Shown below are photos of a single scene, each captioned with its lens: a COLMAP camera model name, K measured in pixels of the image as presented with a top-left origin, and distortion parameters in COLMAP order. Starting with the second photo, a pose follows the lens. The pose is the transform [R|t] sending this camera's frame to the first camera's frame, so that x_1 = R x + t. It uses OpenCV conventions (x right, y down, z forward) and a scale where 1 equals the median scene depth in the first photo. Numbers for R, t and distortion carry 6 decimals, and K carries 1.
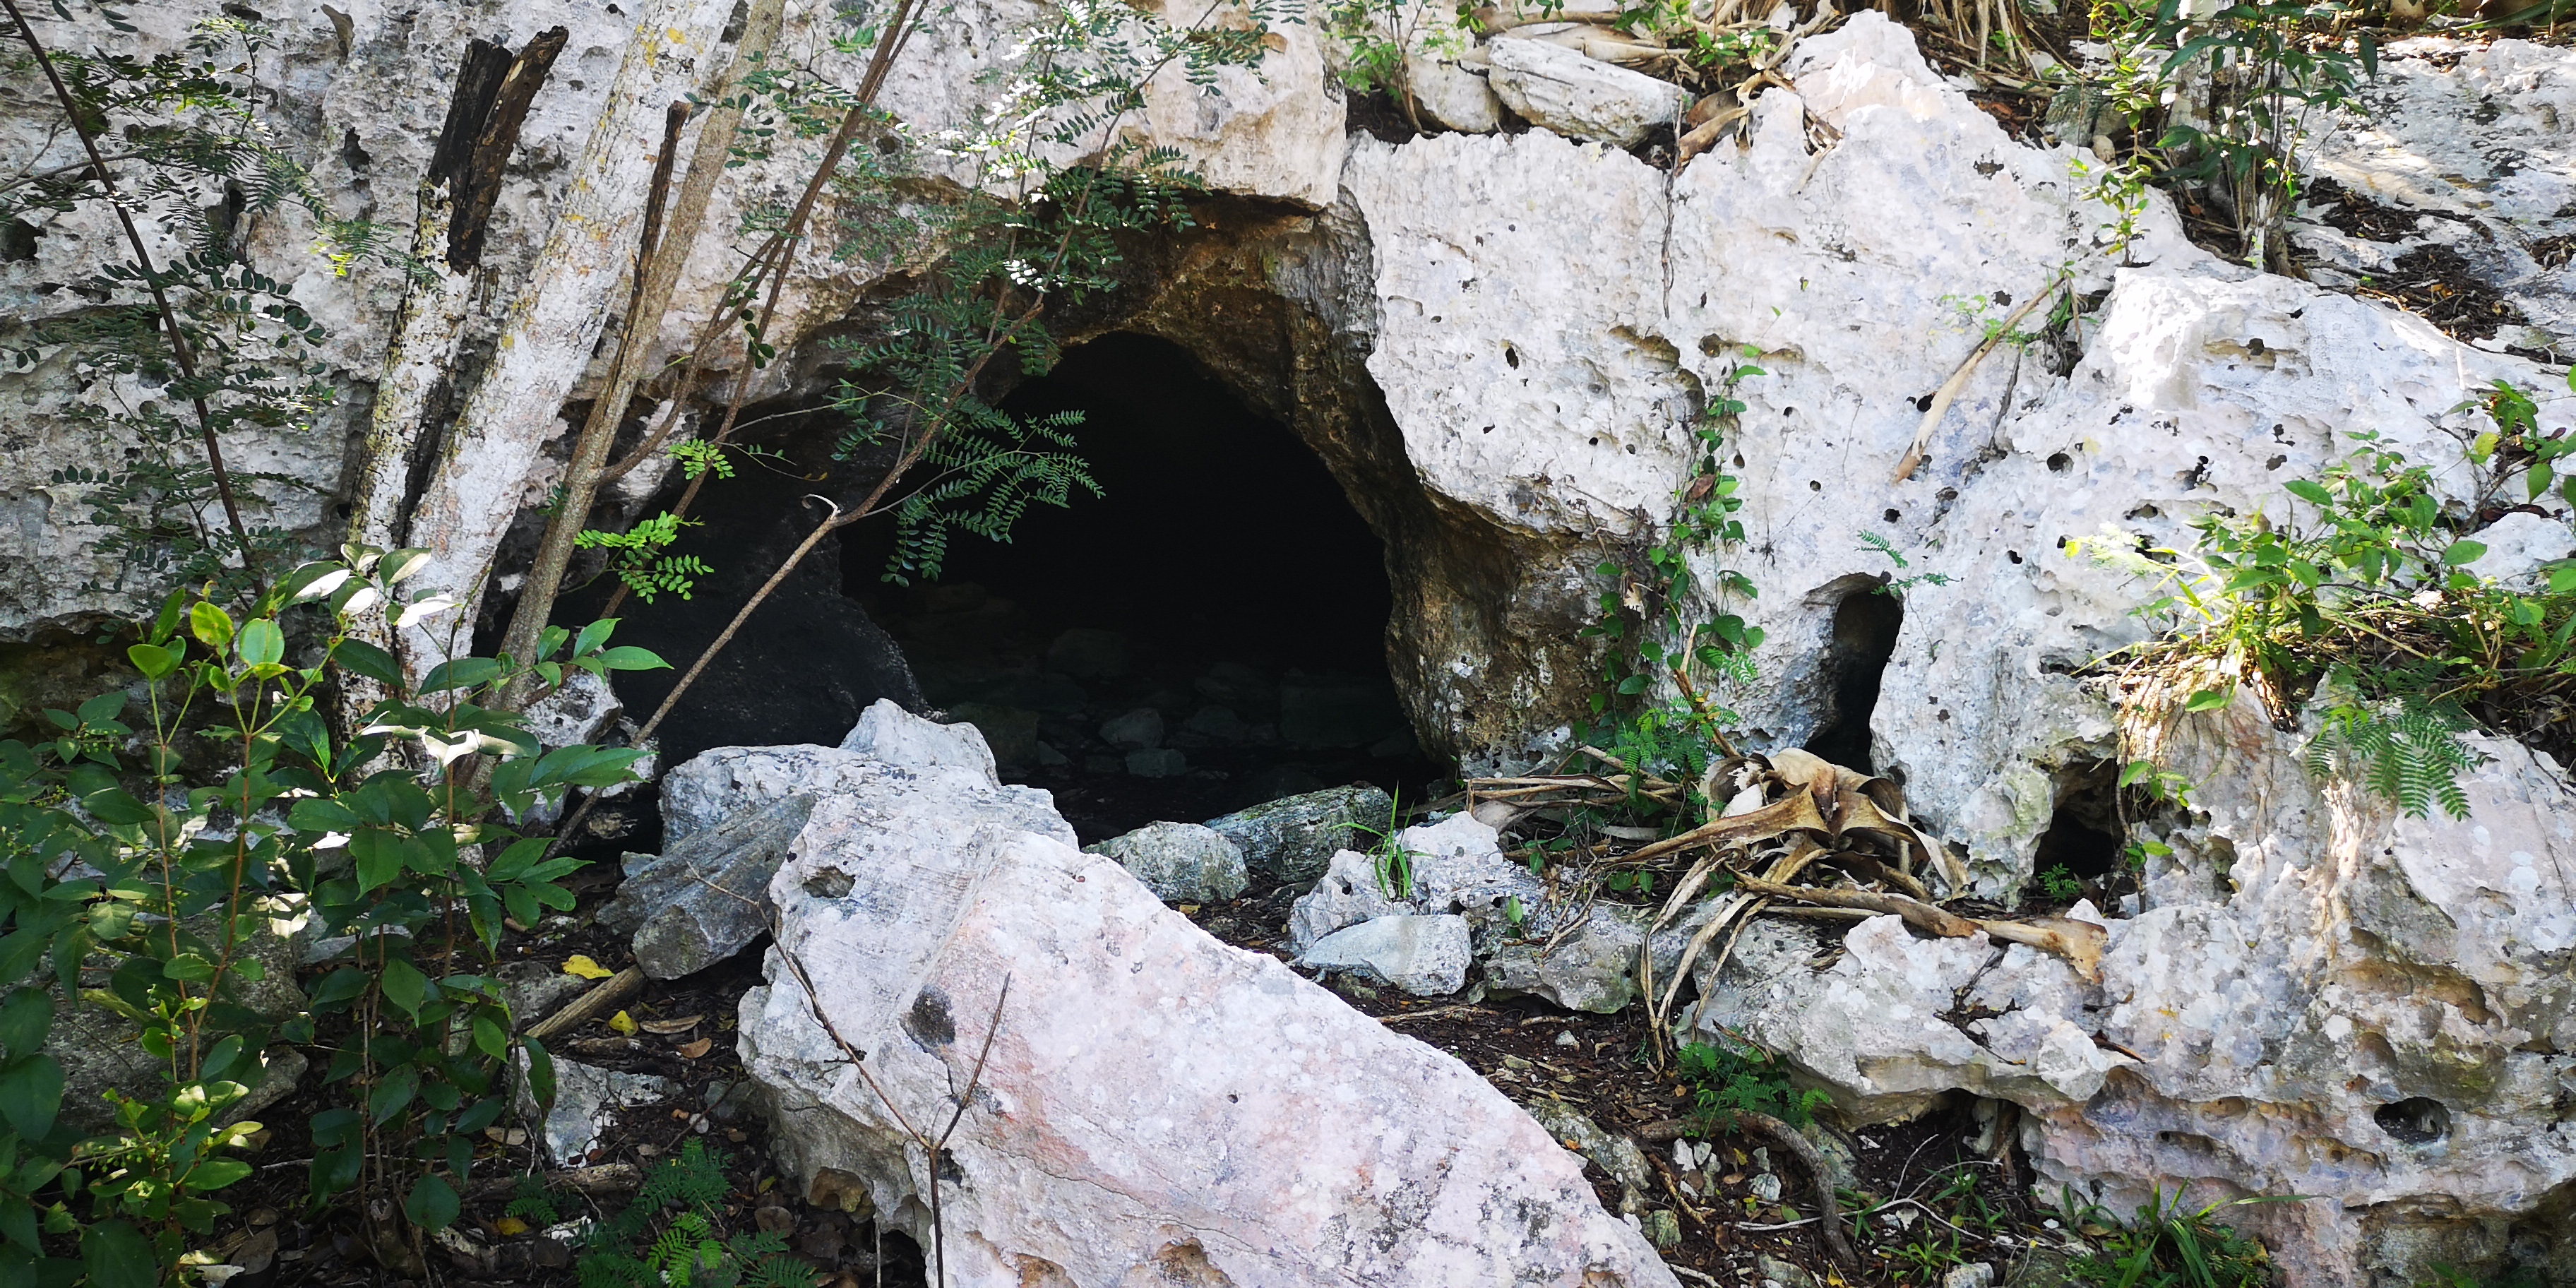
lens RADIAL K [[2030.5, 0, 1287.3], [0, 2030.5, 648.4], [0, 0, 1]] dist [0.011099, 0.001562]
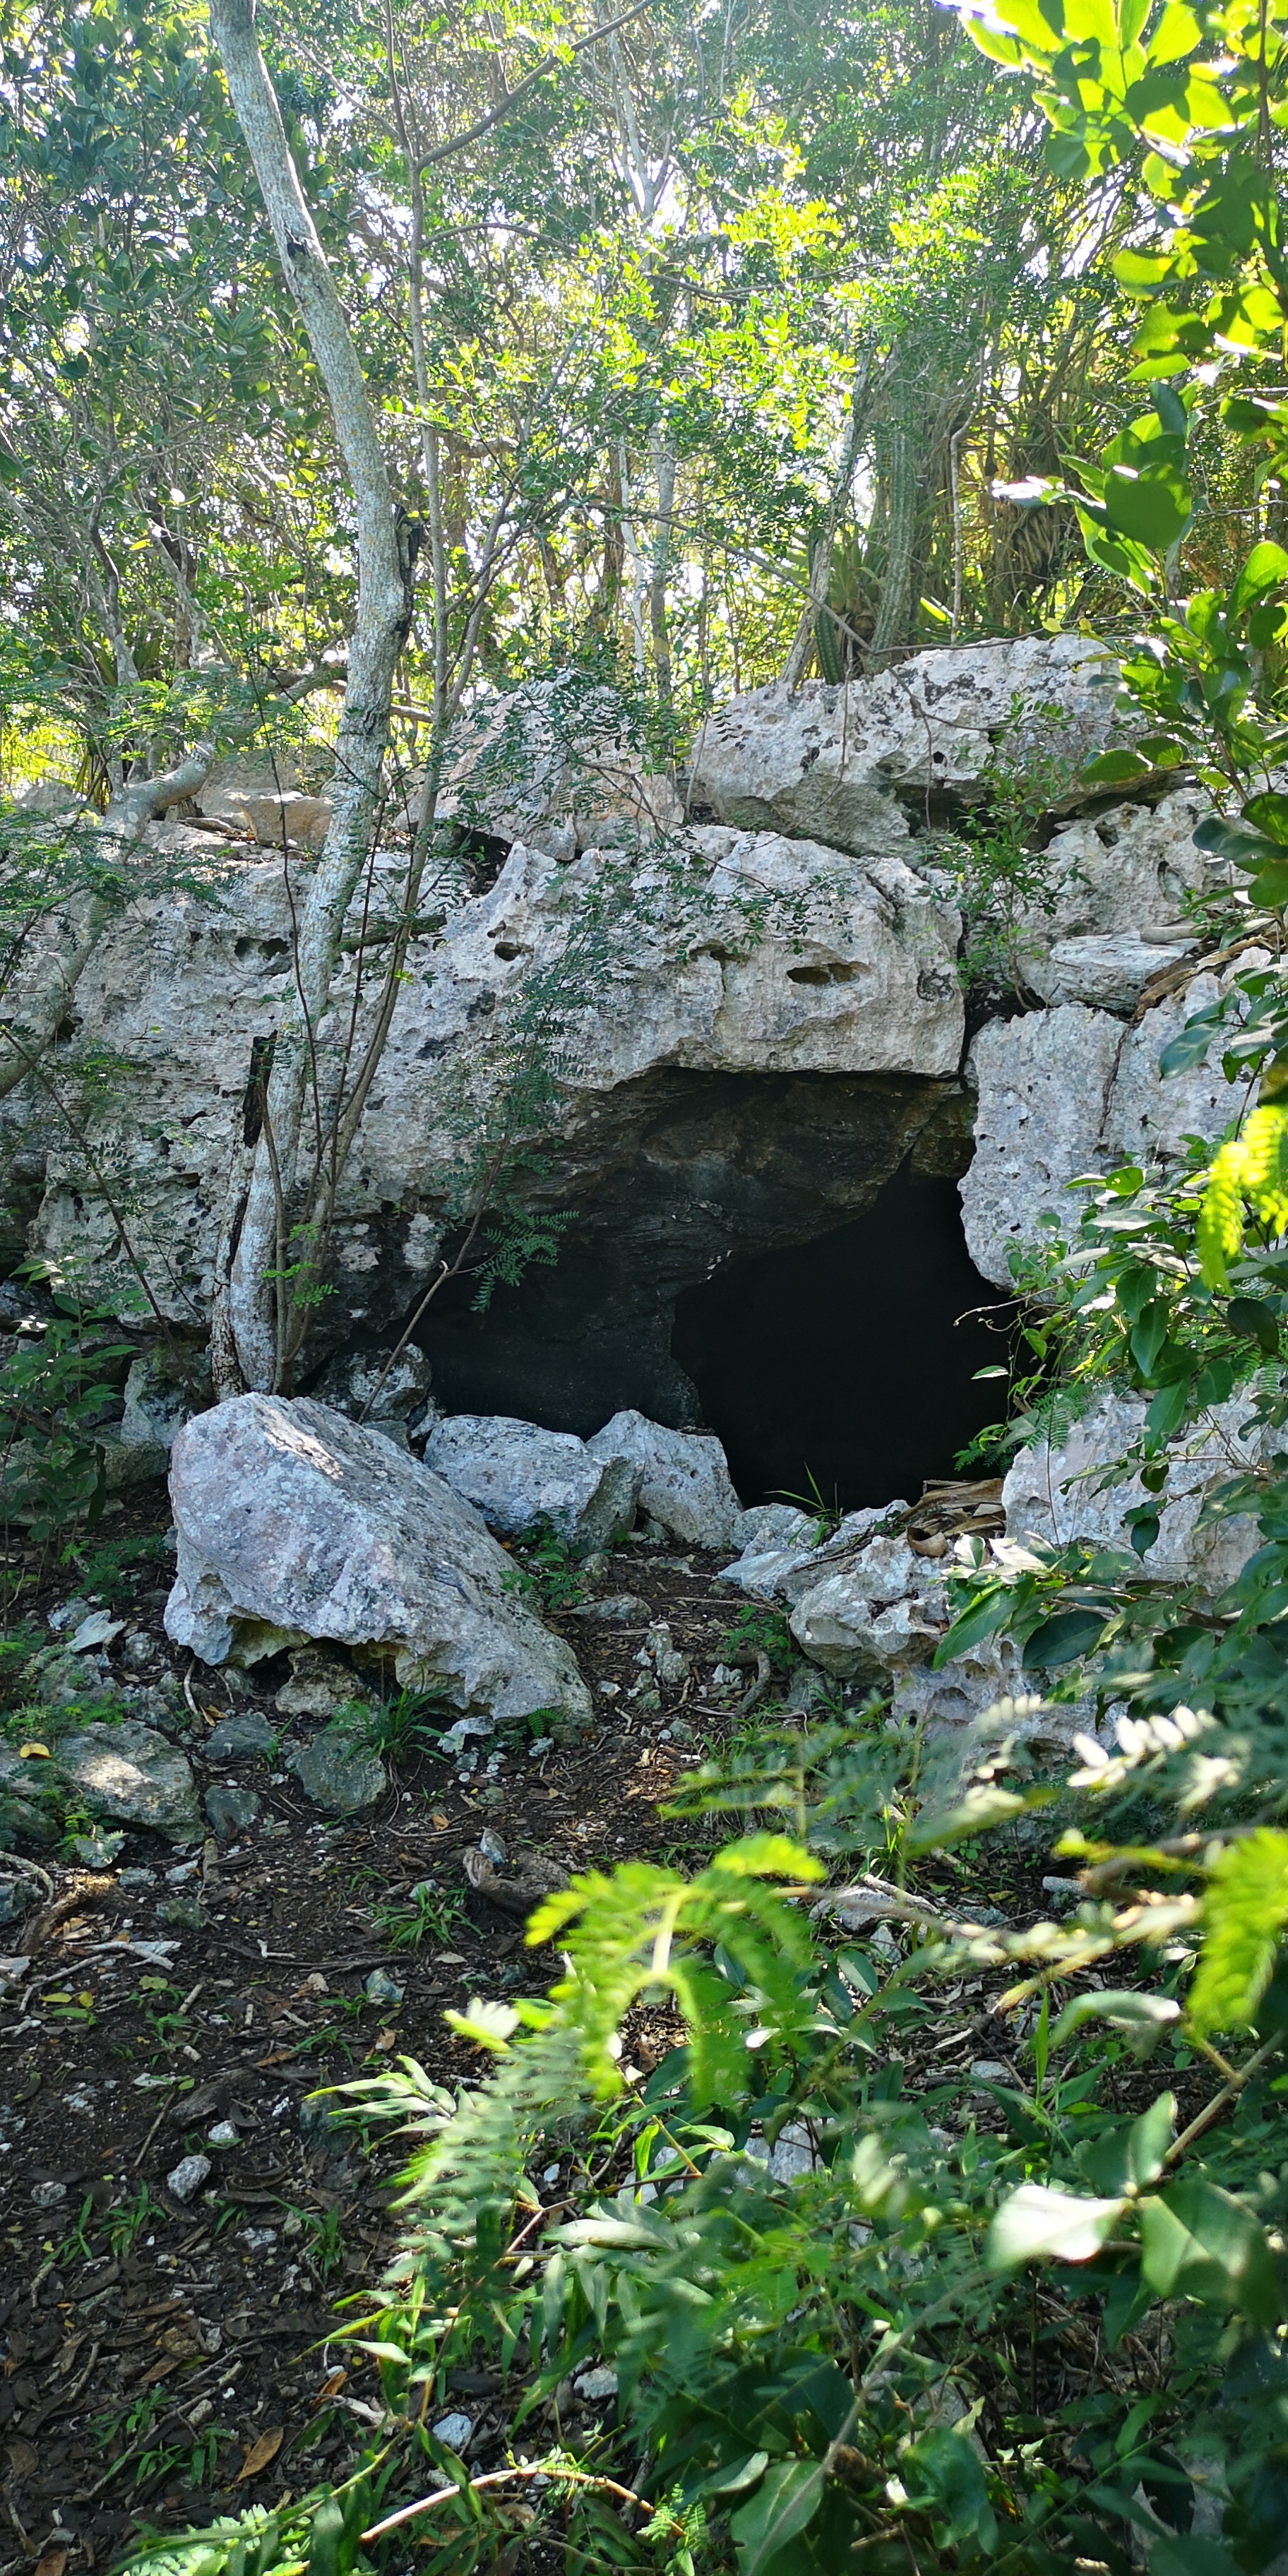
lens RADIAL K [[2030.5, 0, 645.3], [0, 2030.5, 1287.6], [0, 0, 1]] dist [0.011099, 0.001562]
pose [[0.713263, -0.015624, -0.700723, 1.079197], [-0.083040, 0.990826, -0.106618, 0.116229], [0.695960, 0.134235, 0.705422, -0.125996]]
